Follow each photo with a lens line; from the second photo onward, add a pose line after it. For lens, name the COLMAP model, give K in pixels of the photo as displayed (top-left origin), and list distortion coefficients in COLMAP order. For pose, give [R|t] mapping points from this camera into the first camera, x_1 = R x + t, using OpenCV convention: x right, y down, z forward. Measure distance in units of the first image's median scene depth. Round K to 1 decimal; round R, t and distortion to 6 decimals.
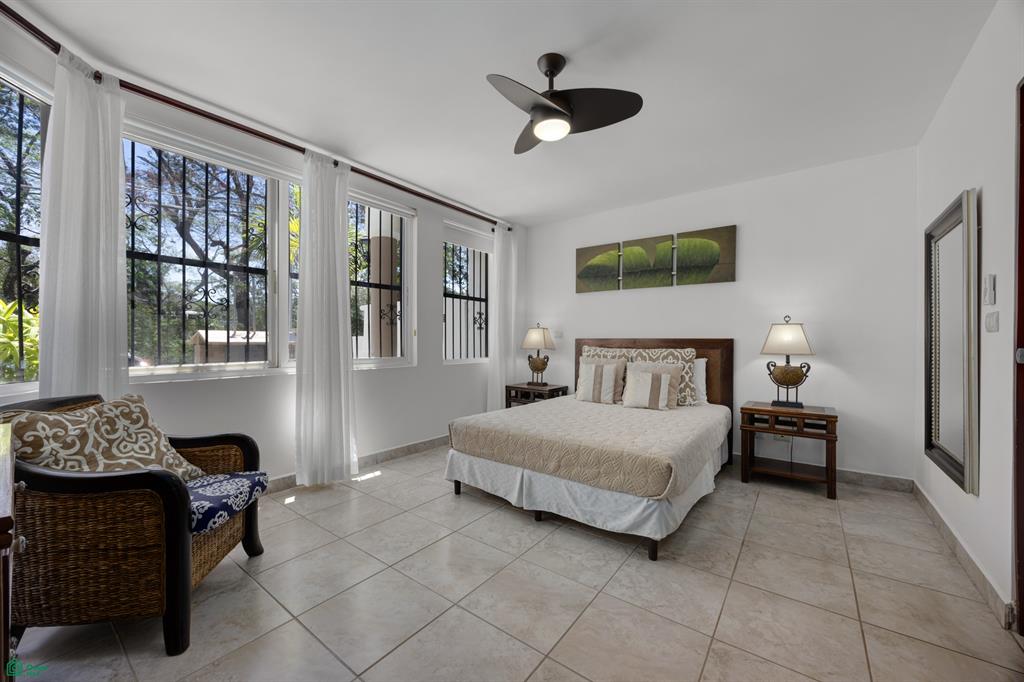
lens RADIAL K [[393.0, 0, 515.8], [0, 393.0, 341.9], [0, 0, 1]] dist [-0.003532, 0.000218]
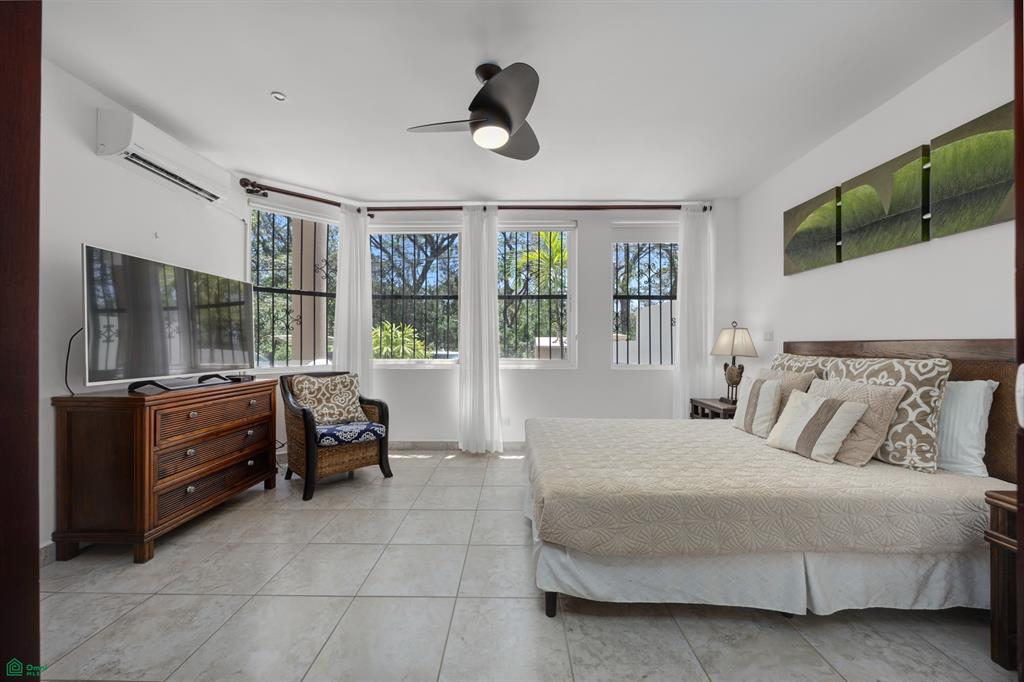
lens RADIAL K [[393.0, 0, 511.4], [0, 393.0, 342.9], [0, 0, 1]] dist [-0.003532, 0.000218]
pose [[0.589207, -0.005403, -0.807964, 0.522801], [-0.001664, 0.999967, -0.007901, 0.000638], [0.807980, 0.006000, 0.589179, 0.248844]]
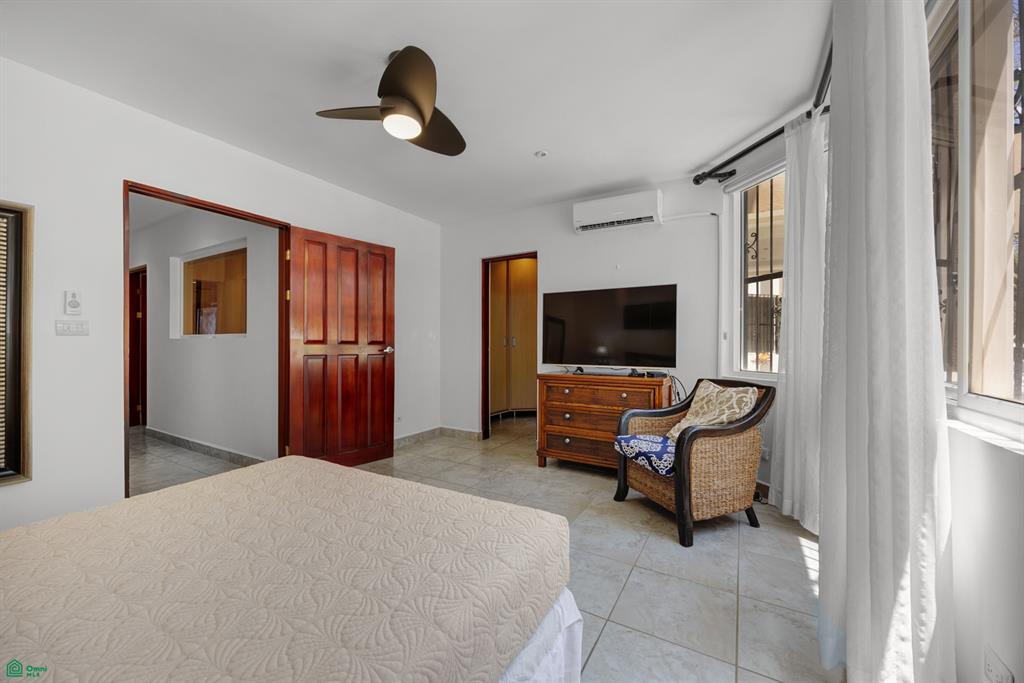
lens RADIAL K [[393.0, 0, 509.1], [0, 393.0, 342.8], [0, 0, 1]] dist [-0.003532, 0.000218]
pose [[-0.995061, -0.002116, -0.099246, -0.042318], [-0.002248, 0.999997, 0.001219, -0.004628], [0.099243, 0.001436, -0.995062, 1.111322]]
